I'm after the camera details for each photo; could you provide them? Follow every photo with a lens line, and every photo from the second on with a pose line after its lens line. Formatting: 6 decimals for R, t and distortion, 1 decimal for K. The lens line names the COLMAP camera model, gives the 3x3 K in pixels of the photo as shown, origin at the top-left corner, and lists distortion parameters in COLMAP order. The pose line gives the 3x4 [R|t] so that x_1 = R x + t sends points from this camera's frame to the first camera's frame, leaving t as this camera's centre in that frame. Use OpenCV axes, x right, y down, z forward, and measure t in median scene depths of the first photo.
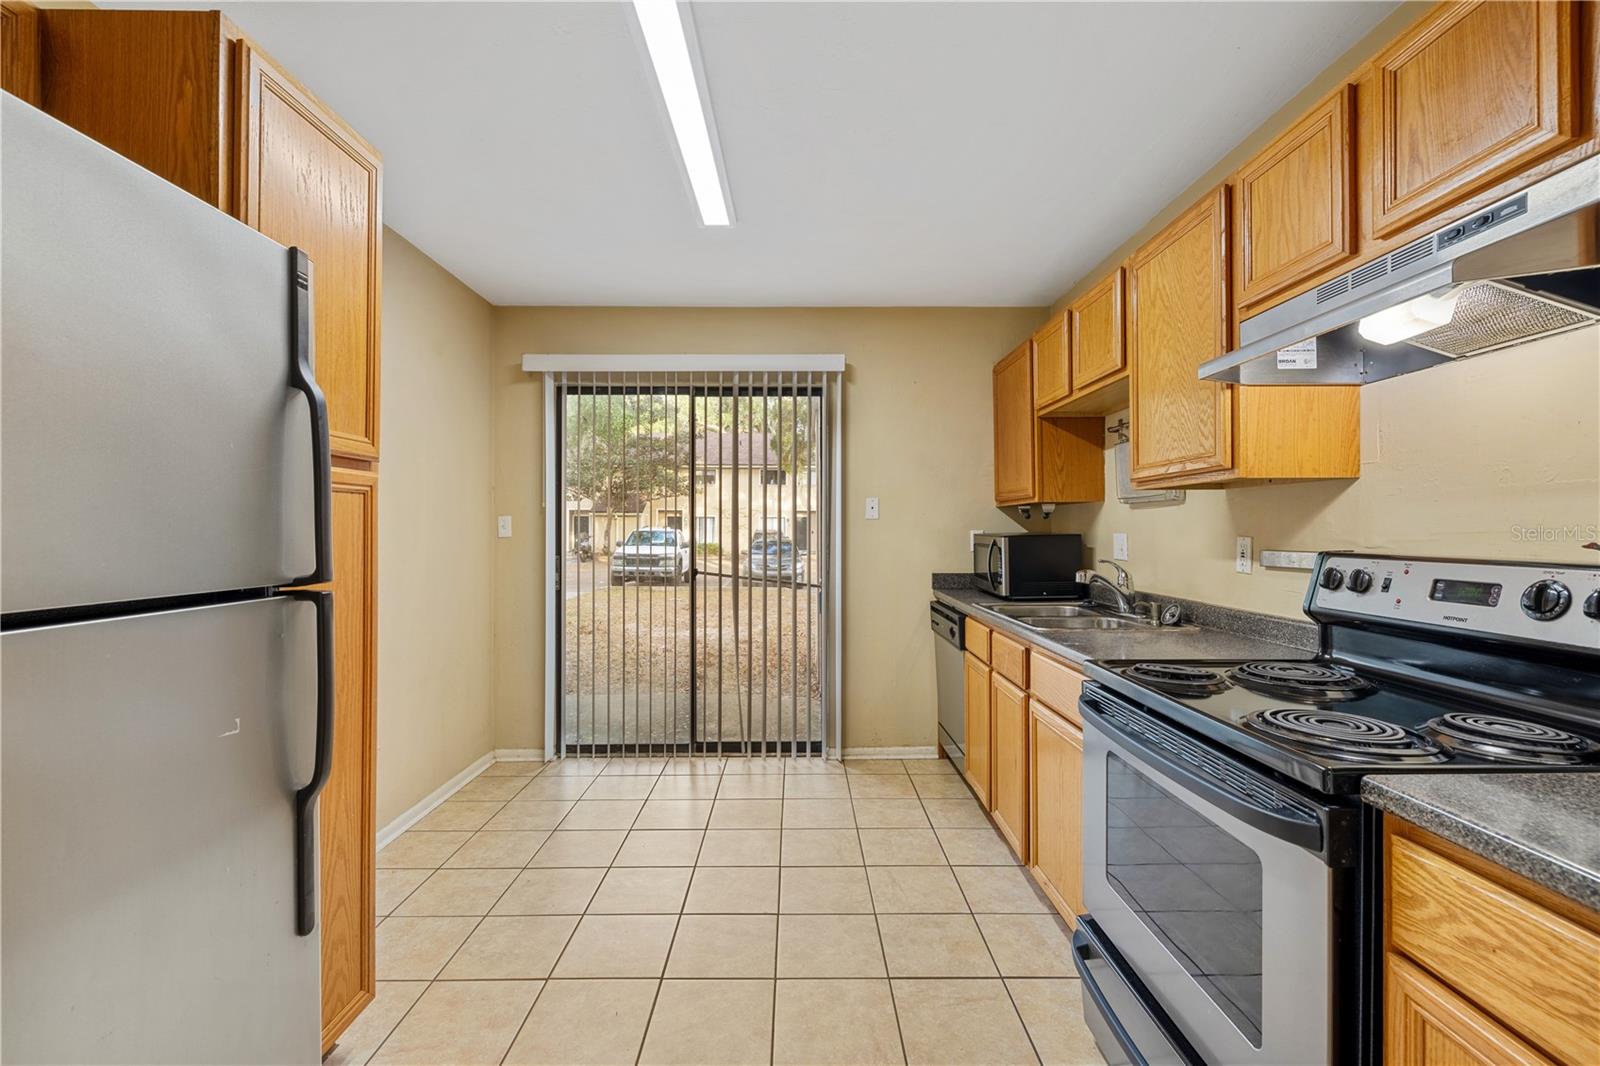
lens RADIAL K [[685.8, 0, 803.0], [0, 685.8, 527.0], [0, 0, 1]] dist [-0.002711, -0.001374]
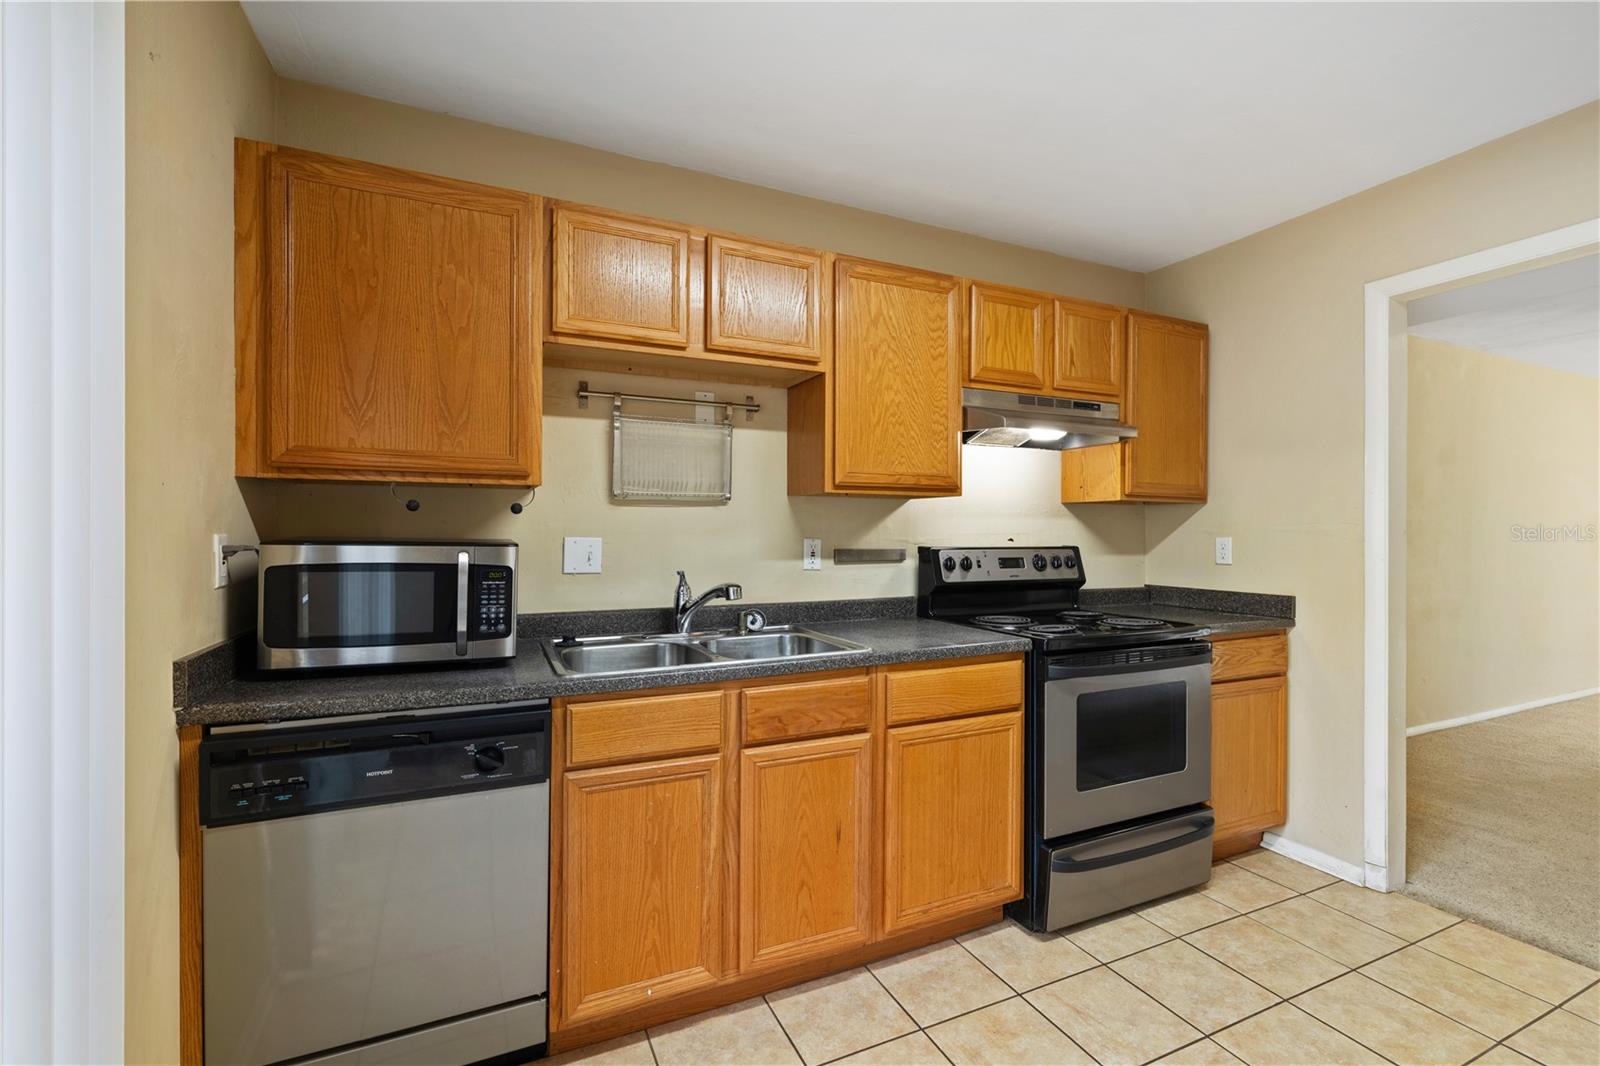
lens RADIAL K [[685.8, 0, 799.6], [0, 685.8, 534.4], [0, 0, 1]] dist [-0.002711, -0.001374]
pose [[-0.413006, -0.011554, 0.910655, -0.586139], [-0.007468, 0.999929, 0.009299, -0.005233], [-0.910698, -0.002960, -0.413063, 2.145116]]
